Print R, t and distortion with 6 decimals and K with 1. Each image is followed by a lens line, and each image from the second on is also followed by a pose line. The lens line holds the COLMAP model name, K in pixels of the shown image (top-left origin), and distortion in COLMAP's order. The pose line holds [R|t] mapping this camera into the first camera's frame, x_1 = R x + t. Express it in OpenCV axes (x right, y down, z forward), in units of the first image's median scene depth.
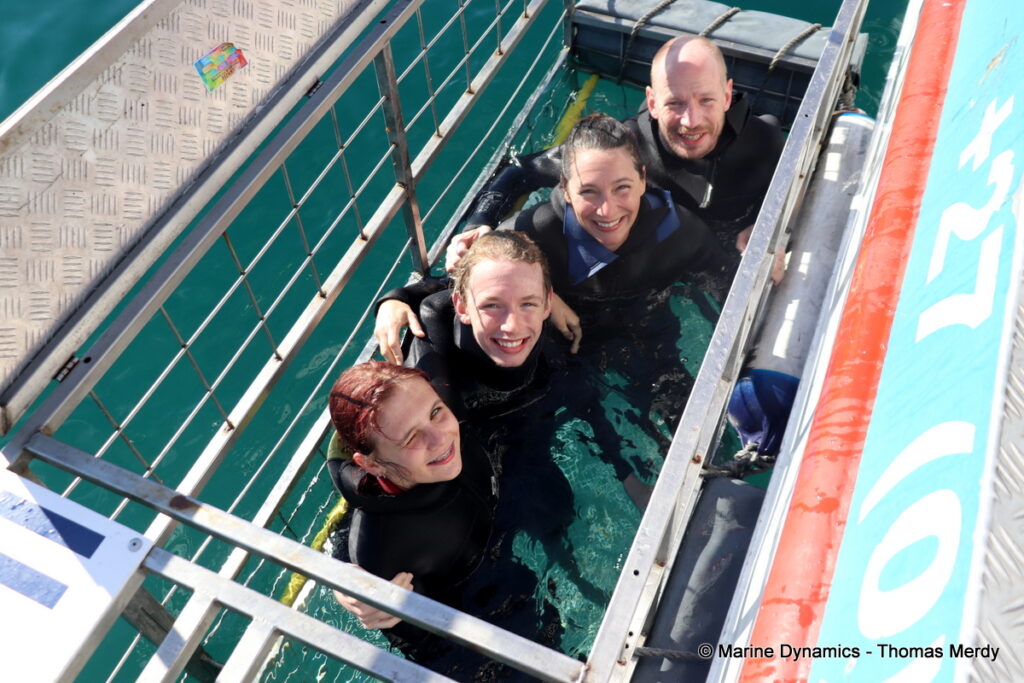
lens RADIAL K [[937.7, 0, 538.9], [0, 937.7, 294.2], [0, 0, 1]] dist [-0.070477, 0.138169]
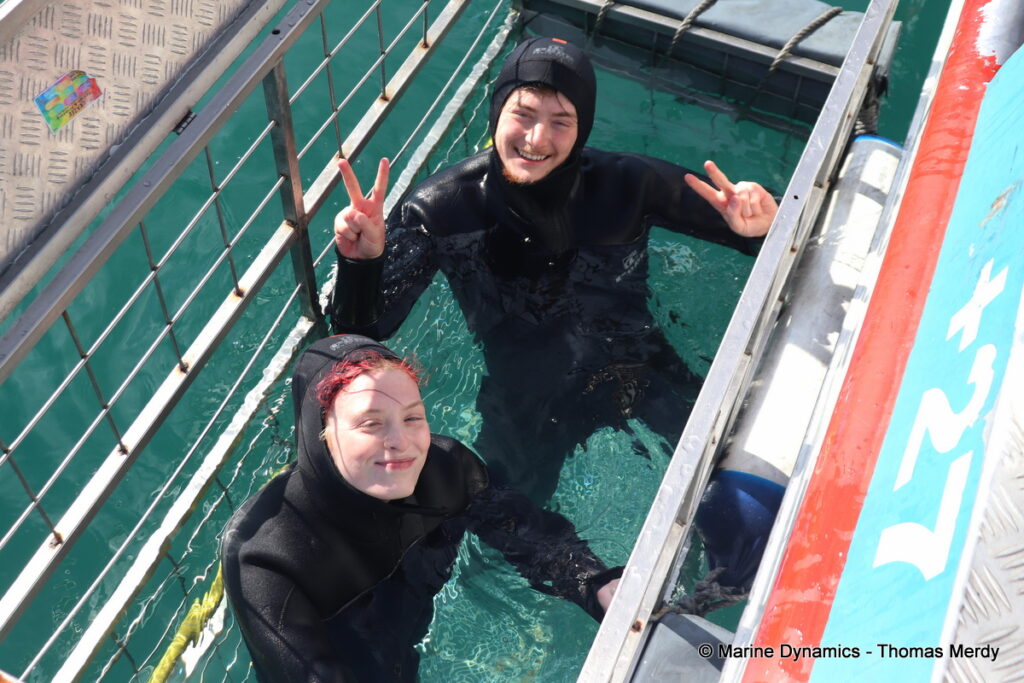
lens RADIAL K [[1256.6, 0, 508.4], [0, 1256.6, 277.6], [0, 0, 1]] dist [-0.026428, 0.030980]
pose [[0.998522, 0.045393, 0.029890, 0.008986], [-0.045178, 0.998948, -0.007815, -0.099919], [-0.030214, 0.006453, 0.999523, -0.081354]]
